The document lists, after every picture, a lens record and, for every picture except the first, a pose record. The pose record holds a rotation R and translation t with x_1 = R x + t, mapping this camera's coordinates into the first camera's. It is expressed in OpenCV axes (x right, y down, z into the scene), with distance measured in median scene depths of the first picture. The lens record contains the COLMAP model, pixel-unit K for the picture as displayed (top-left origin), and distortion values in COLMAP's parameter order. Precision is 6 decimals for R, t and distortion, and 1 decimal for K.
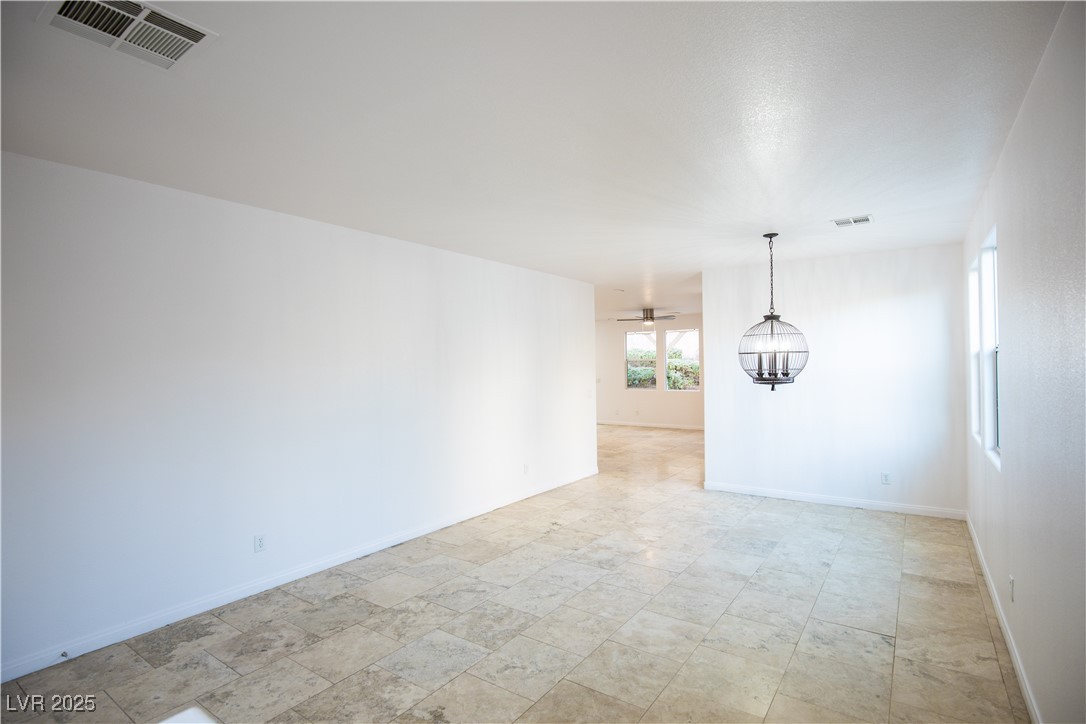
lens RADIAL K [[535.8, 0, 545.3], [0, 535.8, 363.1], [0, 0, 1]] dist [-0.030600, 0.006345]
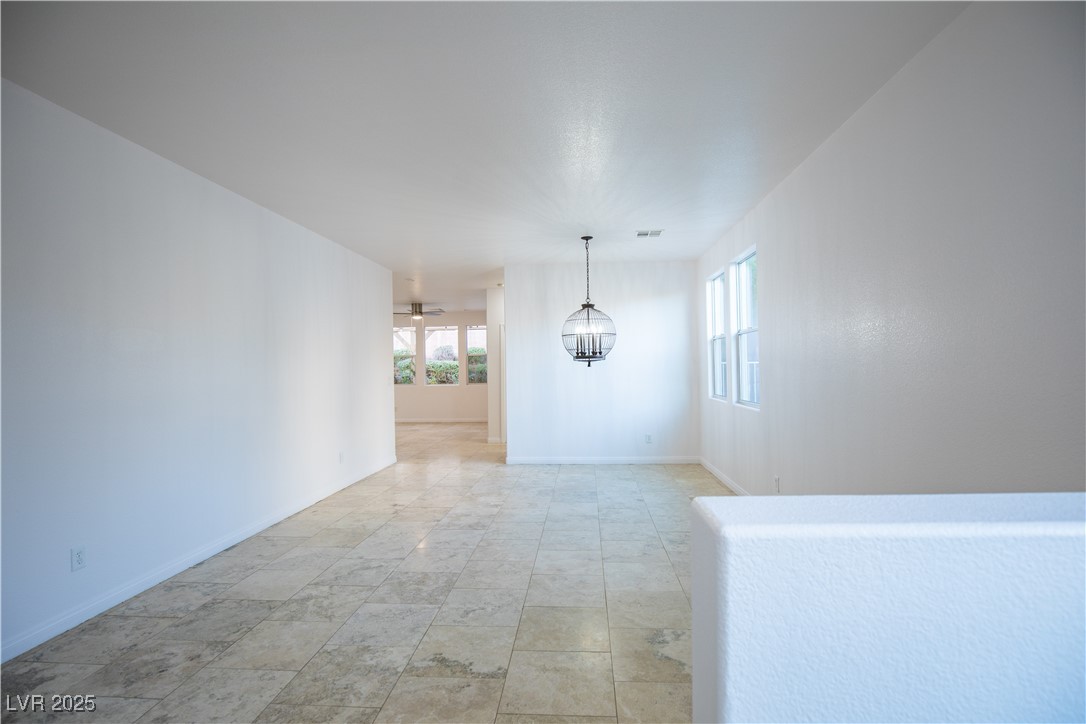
lens RADIAL K [[535.8, 0, 545.3], [0, 535.8, 363.1], [0, 0, 1]] dist [-0.030600, 0.006345]
pose [[0.858441, 0.002912, 0.512904, -0.299213], [0.003793, 0.999920, -0.012026, 0.062208], [-0.512898, 0.012269, 0.858362, 0.013749]]
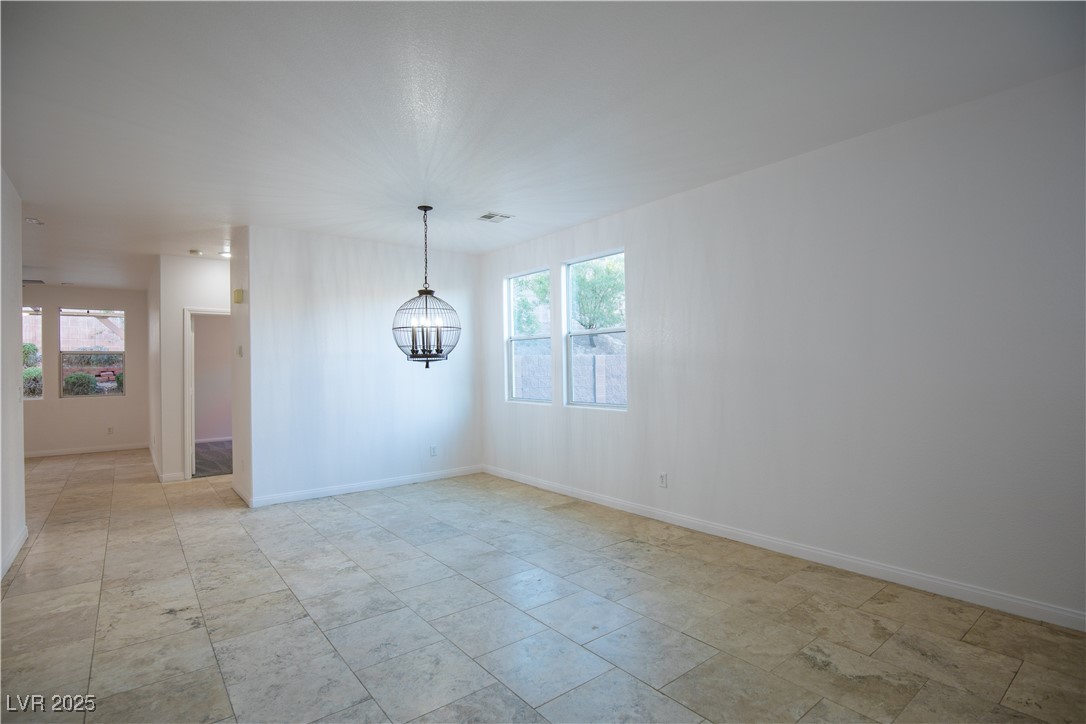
lens RADIAL K [[535.8, 0, 545.3], [0, 535.8, 363.1], [0, 0, 1]] dist [-0.030600, 0.006345]
pose [[0.282438, 0.012156, 0.959209, -0.478756], [0.009906, 0.999829, -0.015588, 0.064713], [-0.959234, 0.013905, 0.282269, 0.560777]]
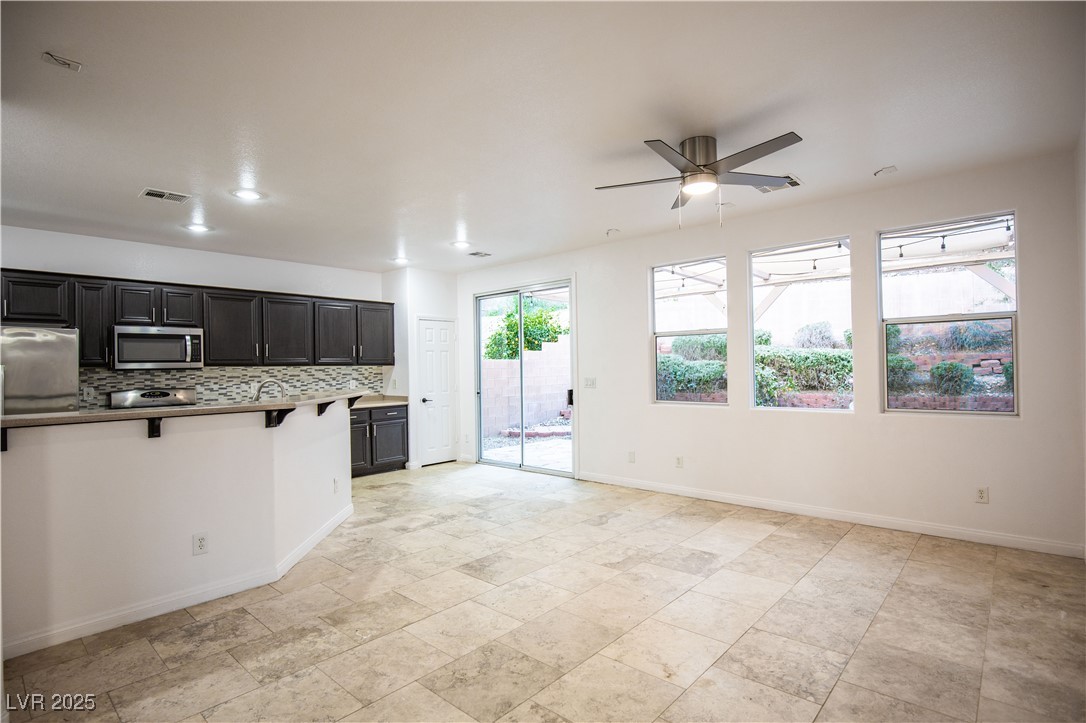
lens RADIAL K [[535.8, 0, 545.3], [0, 535.8, 362.6], [0, 0, 1]] dist [-0.030600, 0.006345]
pose [[0.992456, -0.002037, -0.122587, 0.363644], [0.001599, 0.999992, -0.003677, 0.056946], [0.122593, 0.003453, 0.992451, 1.762544]]
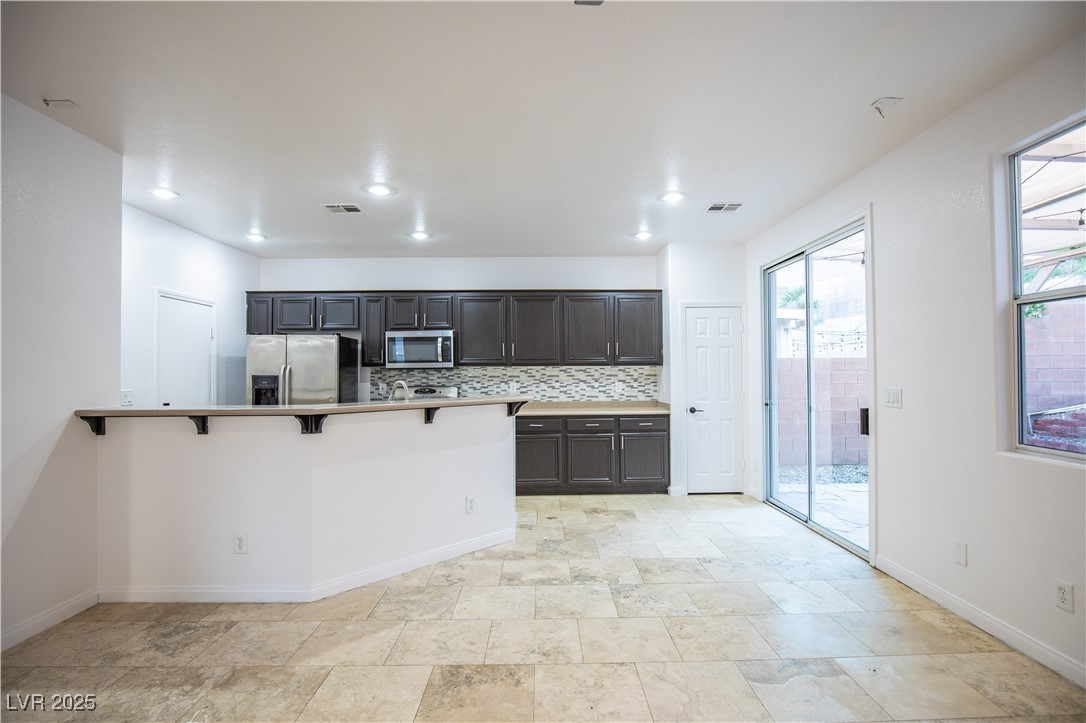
lens RADIAL K [[535.8, 0, 545.3], [0, 535.8, 362.6], [0, 0, 1]] dist [-0.030600, 0.006345]
pose [[0.583098, -0.003323, -0.812395, 0.633956], [0.001383, 0.999994, -0.003098, 0.055462], [0.812401, 0.000682, 0.583099, 2.317010]]
